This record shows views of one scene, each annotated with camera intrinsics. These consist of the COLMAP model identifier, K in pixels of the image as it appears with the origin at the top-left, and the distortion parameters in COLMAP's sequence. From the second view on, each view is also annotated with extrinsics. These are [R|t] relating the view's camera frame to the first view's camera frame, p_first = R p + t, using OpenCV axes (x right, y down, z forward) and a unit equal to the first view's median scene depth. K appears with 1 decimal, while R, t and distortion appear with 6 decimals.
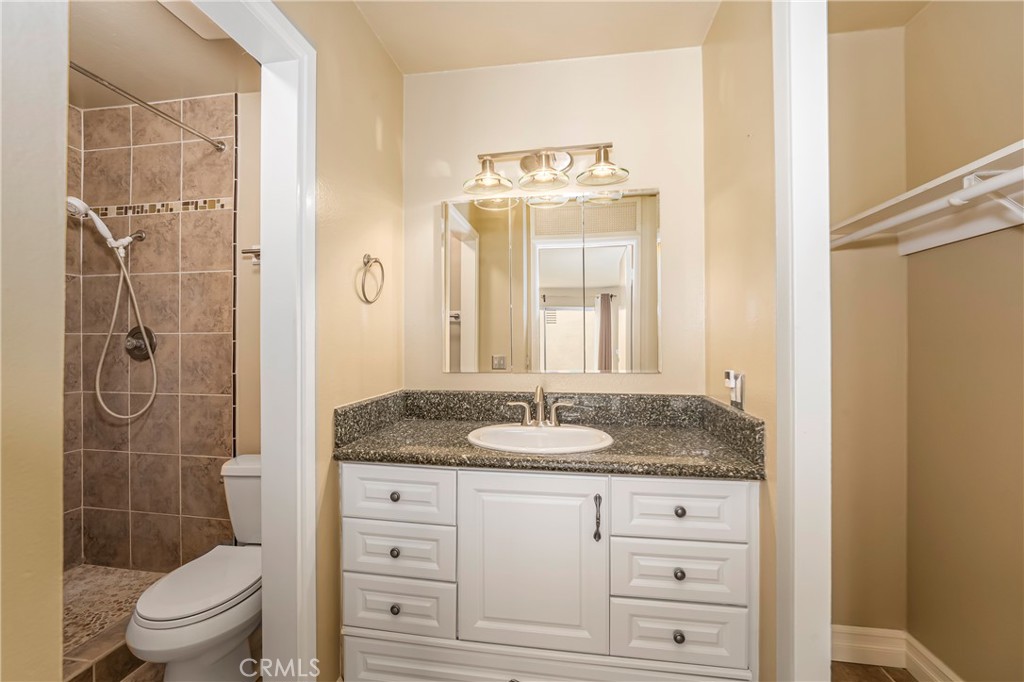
lens RADIAL K [[415.6, 0, 511.6], [0, 415.6, 345.2], [0, 0, 1]] dist [-0.014218, 0.000524]
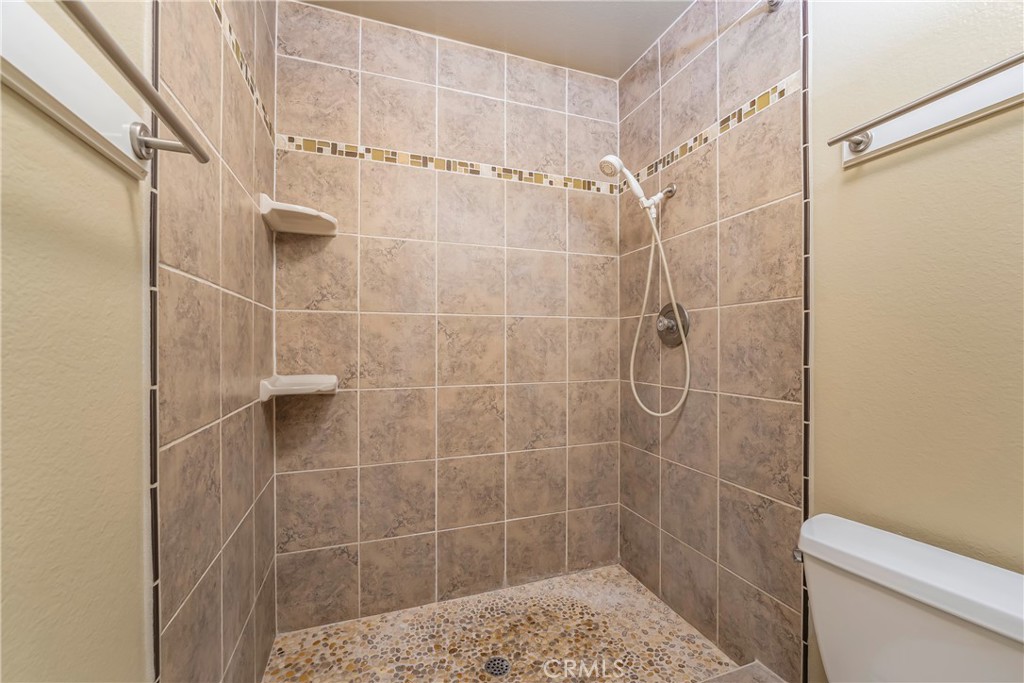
lens RADIAL K [[415.6, 0, 511.6], [0, 415.6, 345.7], [0, 0, 1]] dist [-0.014218, 0.000524]
pose [[0.477674, -0.002591, -0.878533, -0.348865], [0.000772, 0.999997, -0.002529, 0.038719], [0.878537, 0.000529, 0.477674, 0.345616]]
